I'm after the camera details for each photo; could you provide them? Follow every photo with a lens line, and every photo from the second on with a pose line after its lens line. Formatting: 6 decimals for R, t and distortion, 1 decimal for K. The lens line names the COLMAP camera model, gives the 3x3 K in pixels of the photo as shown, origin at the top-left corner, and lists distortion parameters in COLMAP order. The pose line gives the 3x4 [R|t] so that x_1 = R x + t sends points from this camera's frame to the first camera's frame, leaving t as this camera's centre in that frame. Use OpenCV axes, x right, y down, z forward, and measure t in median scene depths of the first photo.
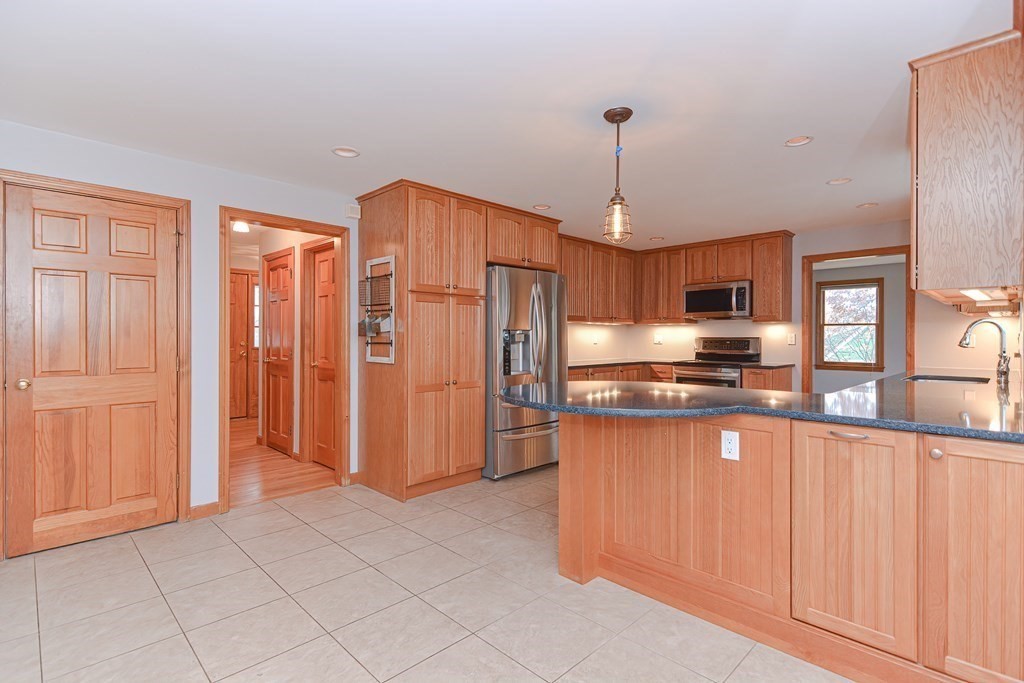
lens RADIAL K [[493.9, 0, 511.3], [0, 493.9, 337.7], [0, 0, 1]] dist [0.005896, -0.001952]
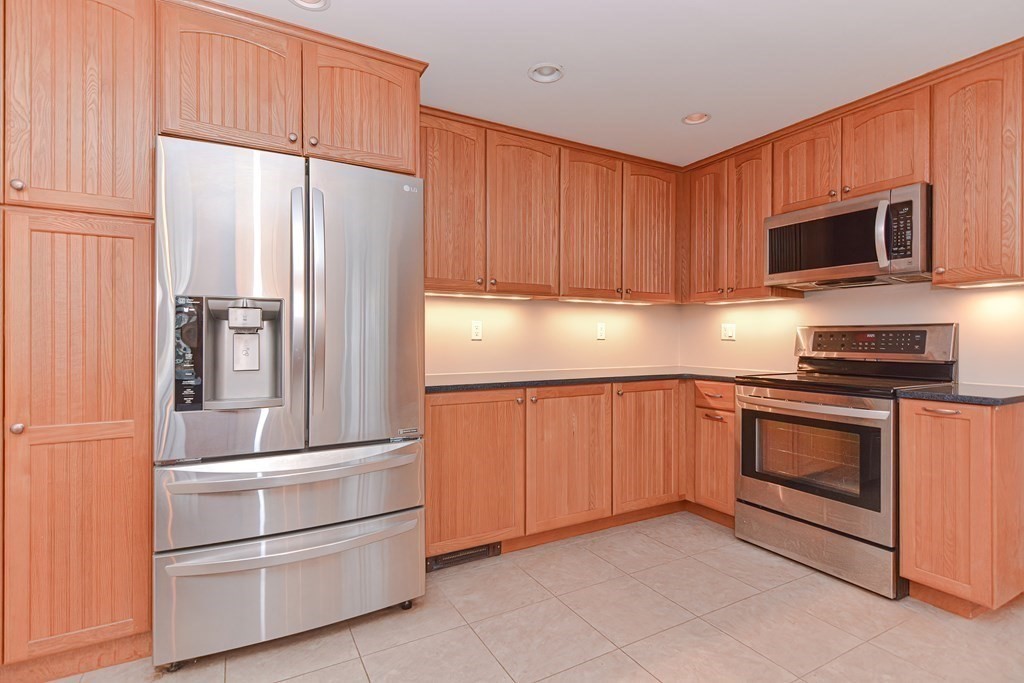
lens RADIAL K [[493.9, 0, 514.7], [0, 493.9, 336.6], [0, 0, 1]] dist [0.005896, -0.001952]
pose [[0.958957, -0.001145, -0.283550, 0.261118], [0.000379, 0.999996, -0.002754, 0.011531], [0.283552, 0.002533, 0.958954, 0.487980]]
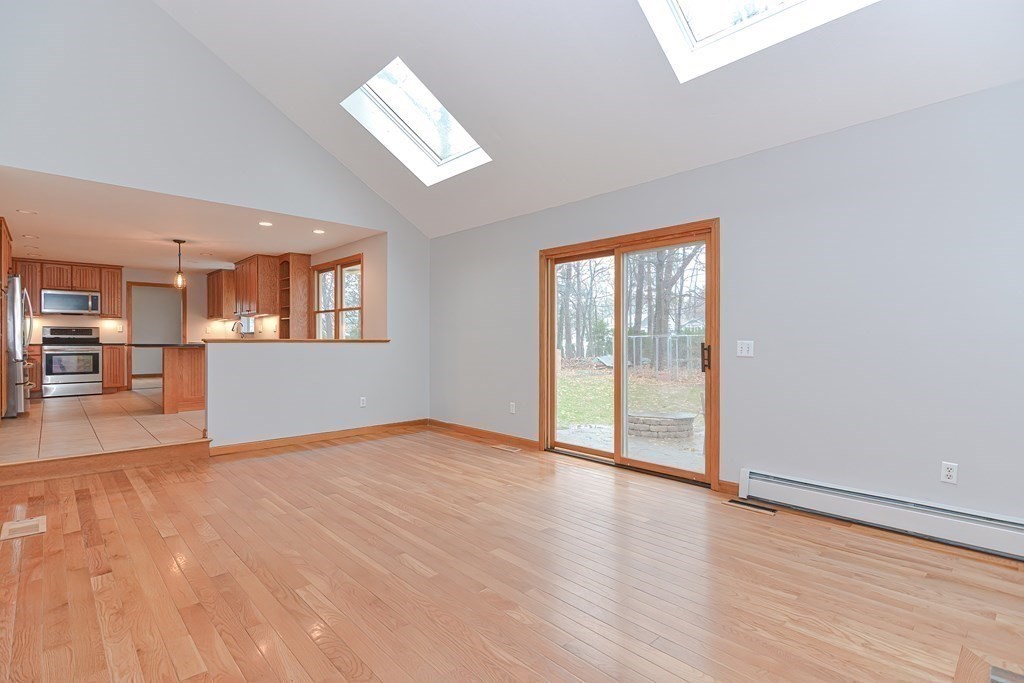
lens RADIAL K [[493.9, 0, 510.4], [0, 493.9, 344.3], [0, 0, 1]] dist [0.005896, -0.001952]
pose [[0.035216, -0.012665, 0.999299, -1.059482], [0.000926, 0.999920, 0.012640, 0.035294], [-0.999379, 0.000480, 0.035225, -0.394709]]
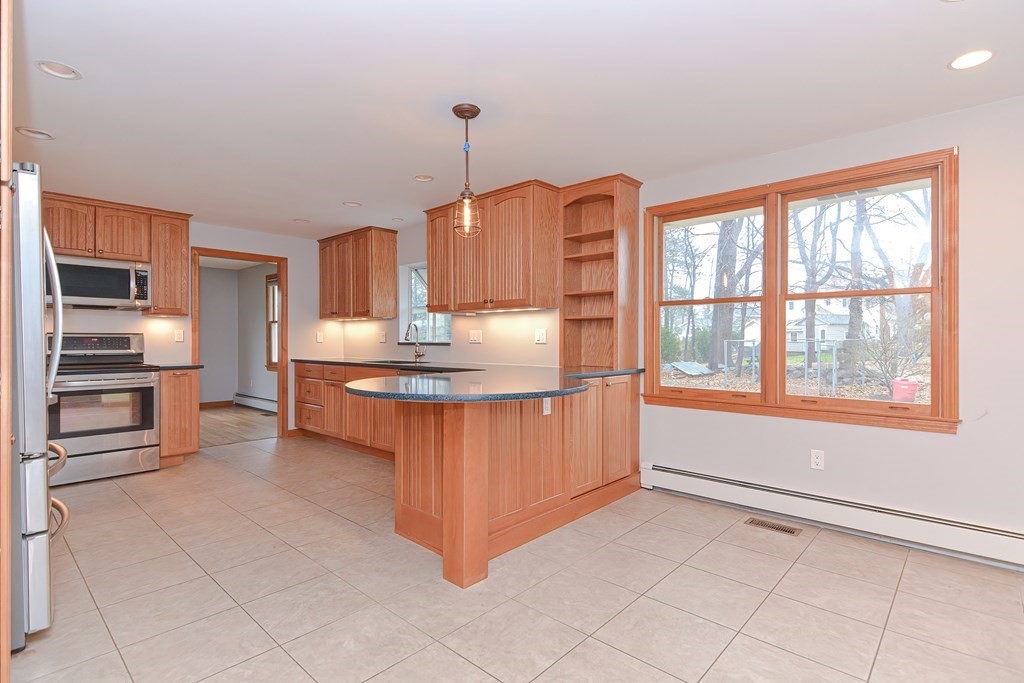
lens RADIAL K [[493.9, 0, 505.7], [0, 493.9, 345.9], [0, 0, 1]] dist [0.005896, -0.001952]
pose [[-0.039823, -0.004856, 0.999195, -0.344639], [0.000967, 0.999988, 0.004898, 0.016256], [-0.999206, 0.001161, -0.039818, 0.425383]]
